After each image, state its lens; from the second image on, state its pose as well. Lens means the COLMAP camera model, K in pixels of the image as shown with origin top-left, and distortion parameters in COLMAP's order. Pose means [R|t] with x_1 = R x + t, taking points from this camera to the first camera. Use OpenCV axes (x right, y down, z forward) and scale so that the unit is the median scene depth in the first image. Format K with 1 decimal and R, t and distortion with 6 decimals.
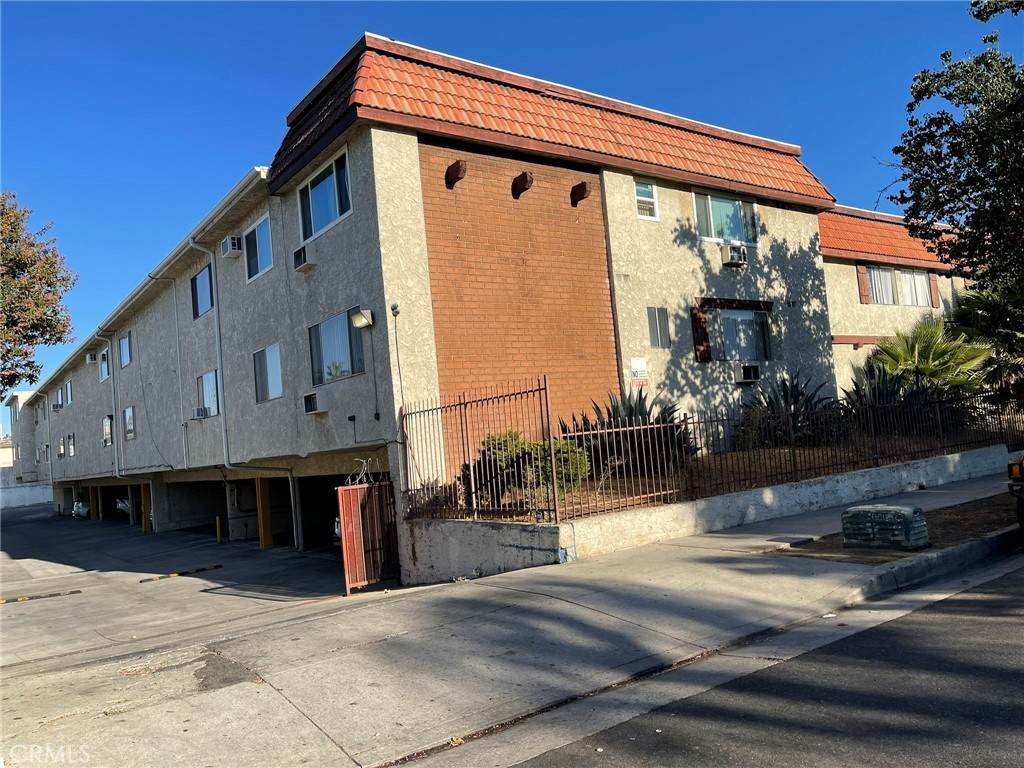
lens RADIAL K [[784.7, 0, 501.3], [0, 784.7, 390.3], [0, 0, 1]] dist [0.064686, -0.079133]
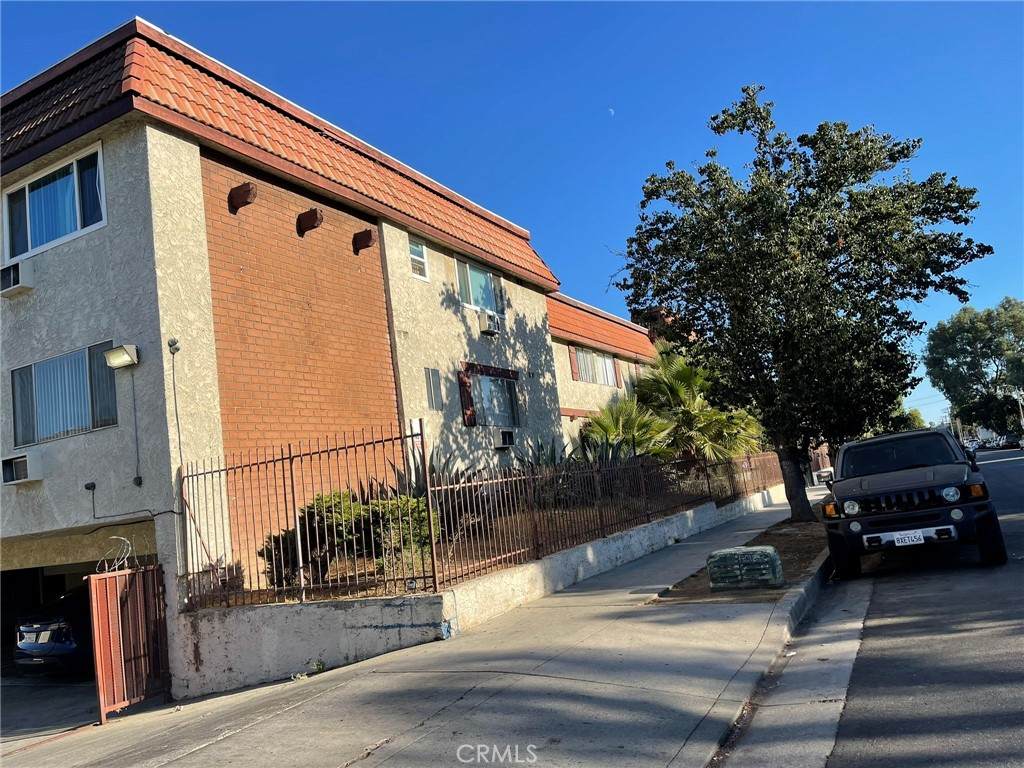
lens RADIAL K [[784.7, 0, 515.8], [0, 784.7, 388.3], [0, 0, 1]] dist [0.064686, -0.079133]
pose [[0.897693, 0.035787, 0.439167, -0.161912], [0.012601, 0.994203, -0.106775, 0.028756], [-0.440442, 0.101385, 0.892038, 0.119871]]
